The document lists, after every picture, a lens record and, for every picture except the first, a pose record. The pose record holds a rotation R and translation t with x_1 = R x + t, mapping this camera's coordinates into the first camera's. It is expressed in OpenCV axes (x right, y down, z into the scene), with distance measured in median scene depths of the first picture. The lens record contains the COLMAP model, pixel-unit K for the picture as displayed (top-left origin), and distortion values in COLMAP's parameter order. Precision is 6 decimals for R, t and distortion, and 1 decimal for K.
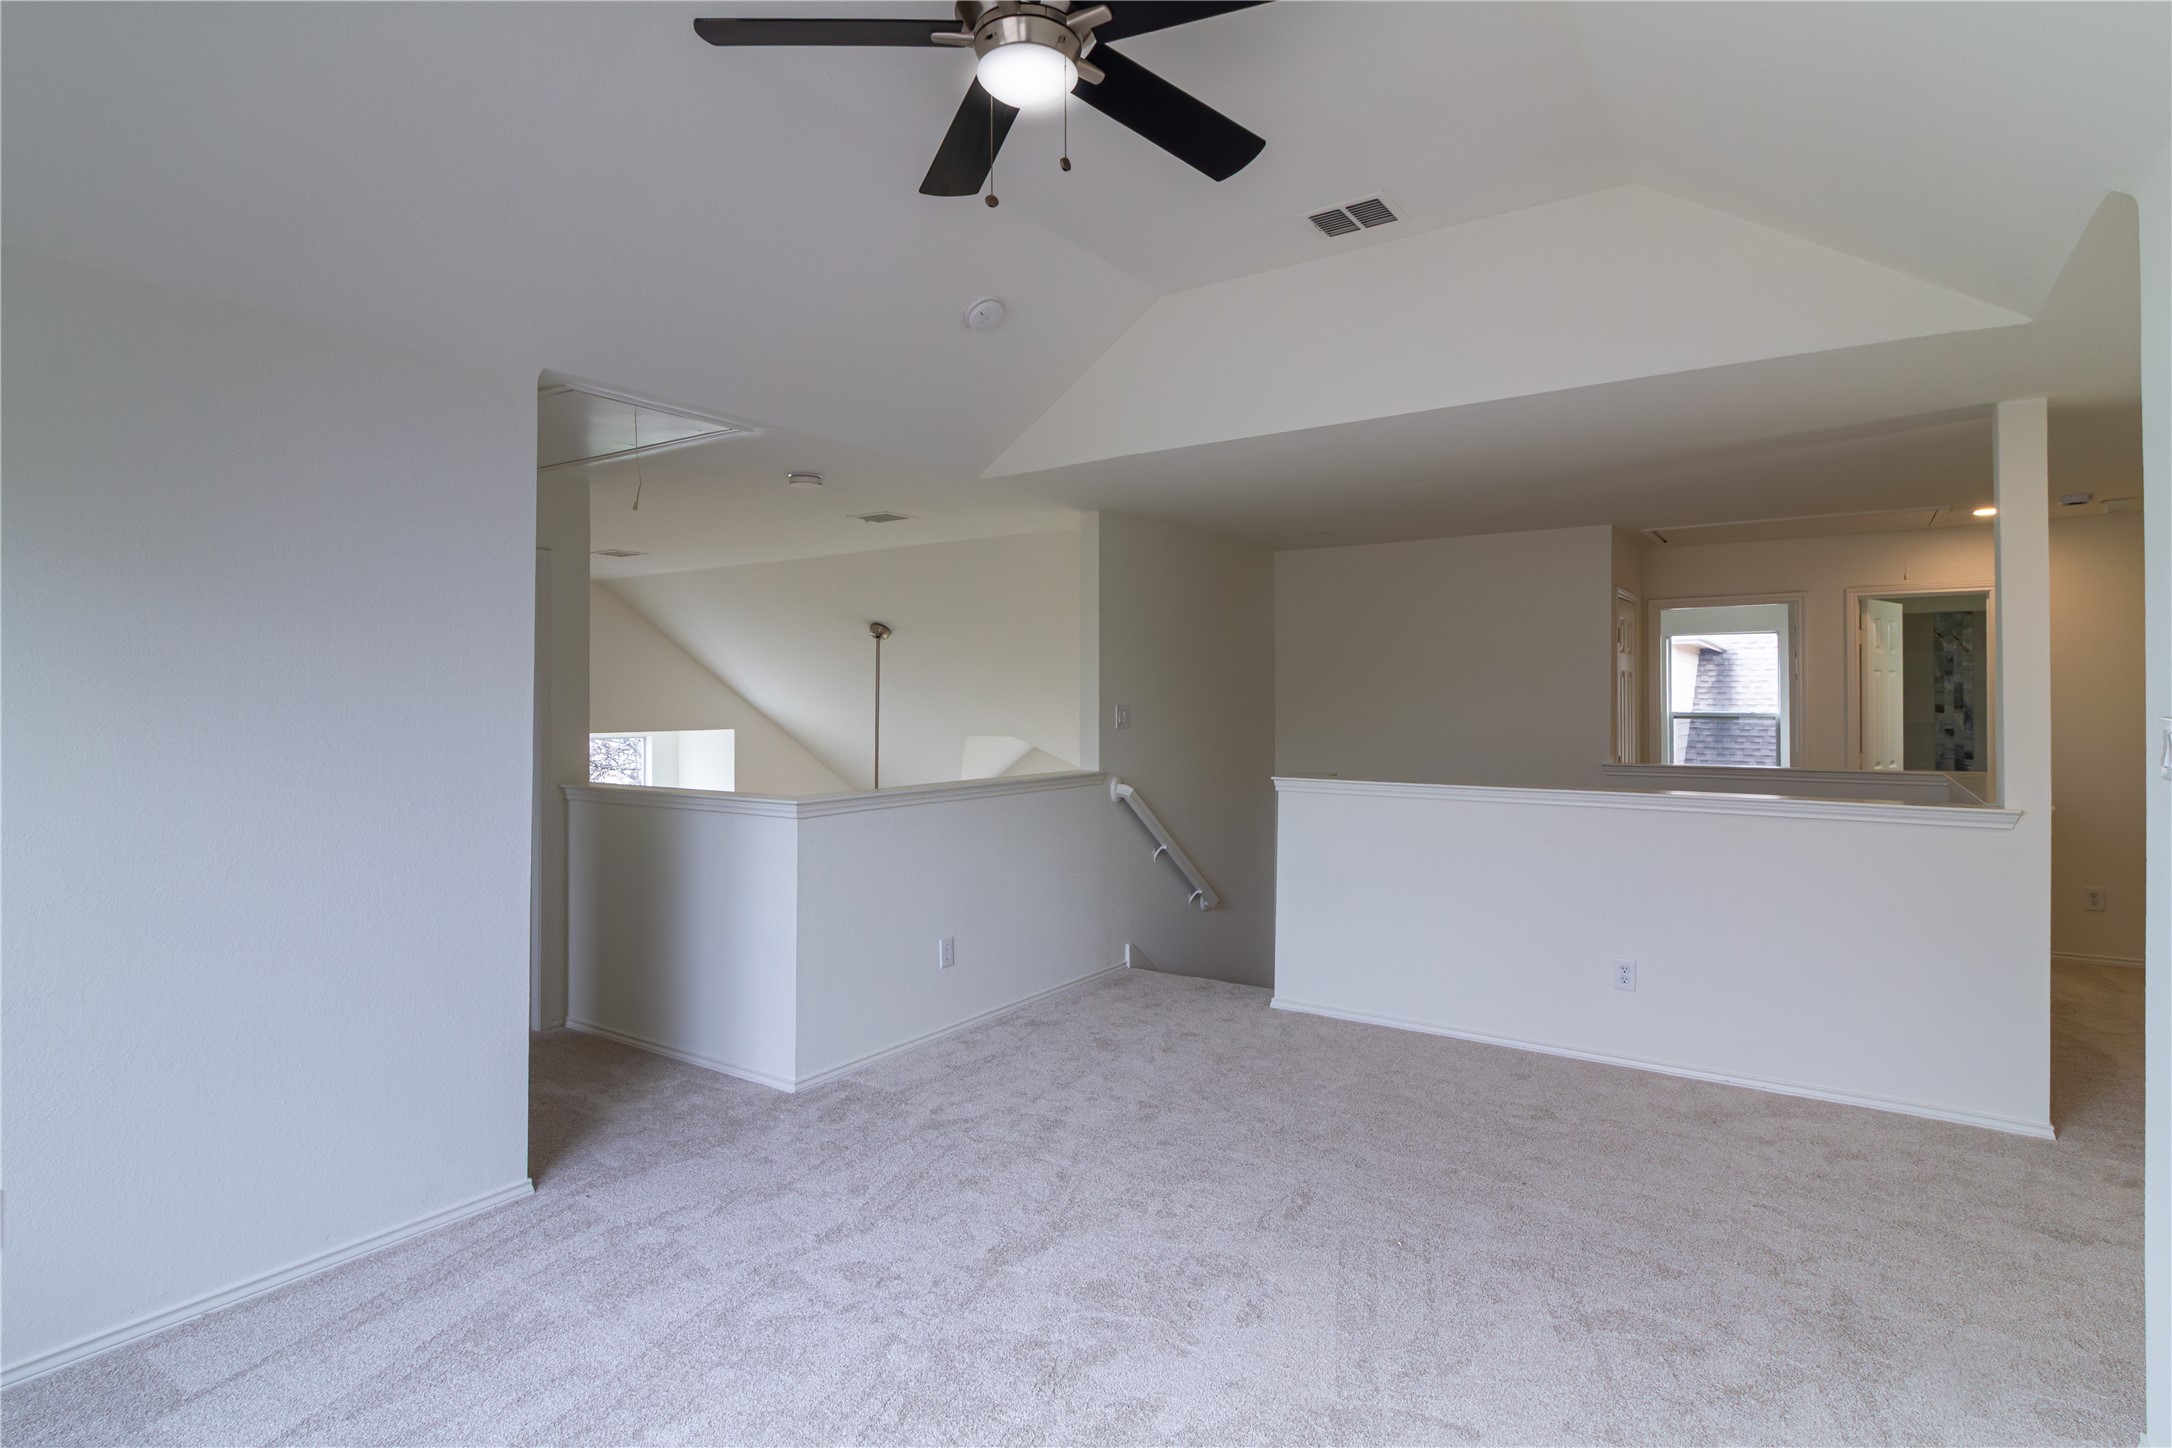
lens RADIAL K [[1081.9, 0, 1088.2], [0, 1081.9, 716.3], [0, 0, 1]] dist [-0.001864, -0.000212]
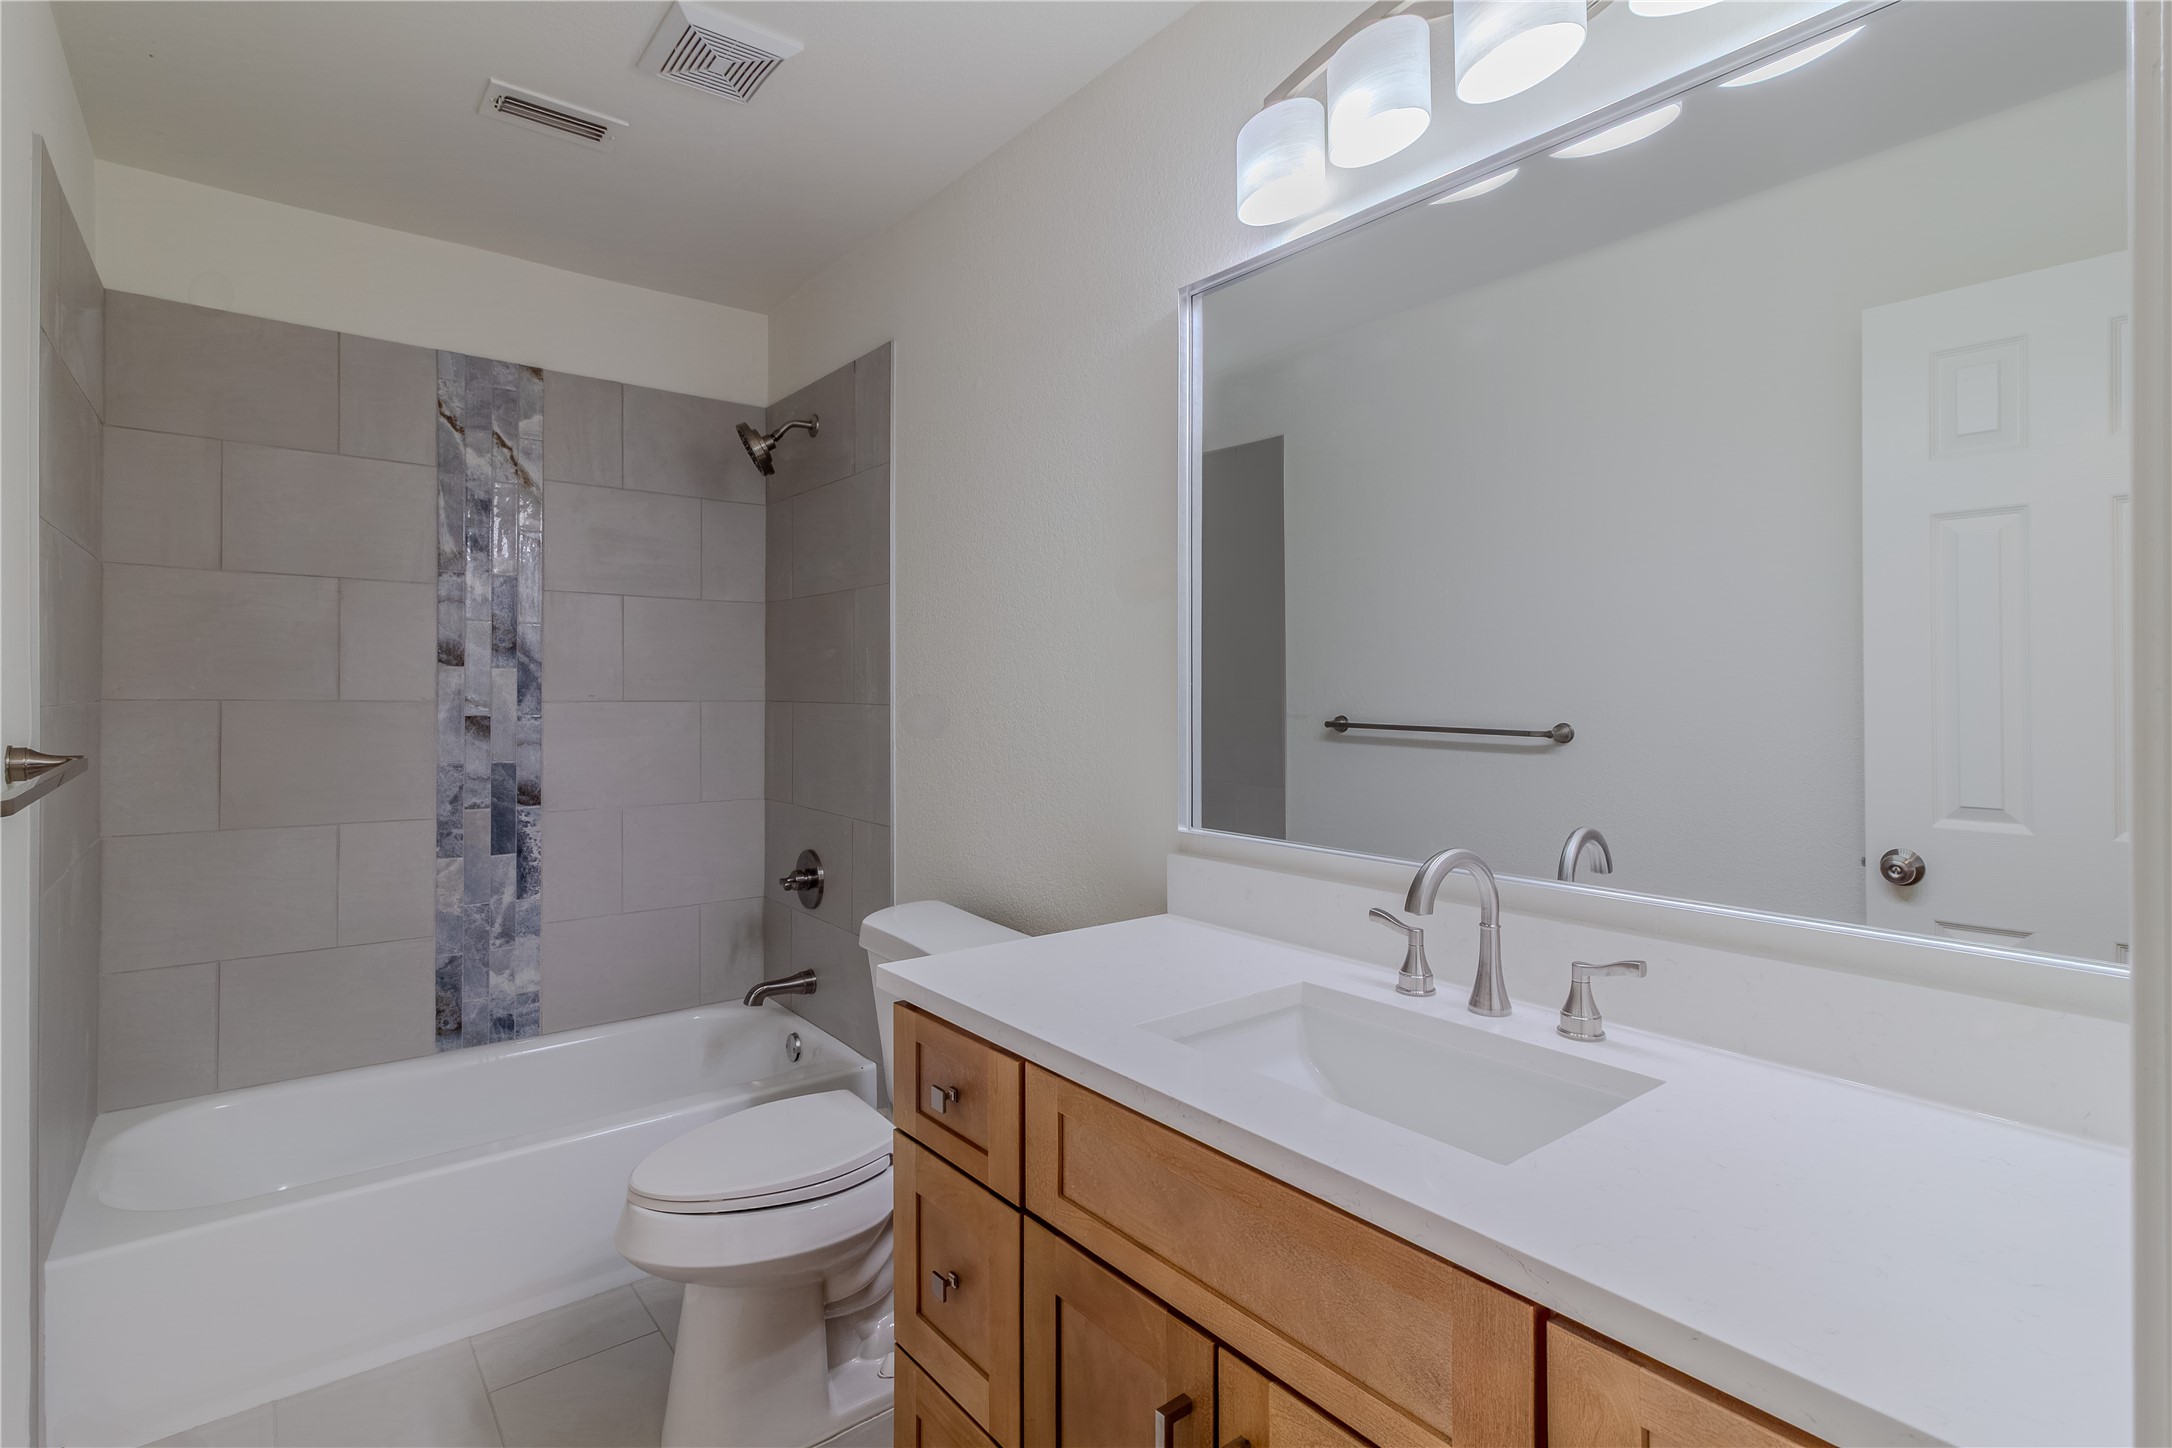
lens RADIAL K [[990.3, 0, 1089.4], [0, 990.3, 716.4], [0, 0, 1]] dist [0.000258, 0.000028]
pose [[0.350920, 0.005511, 0.936389, 0.582557], [-0.010581, 0.999942, -0.001919, 0.010490], [-0.936346, -0.009234, 0.350958, 0.723080]]
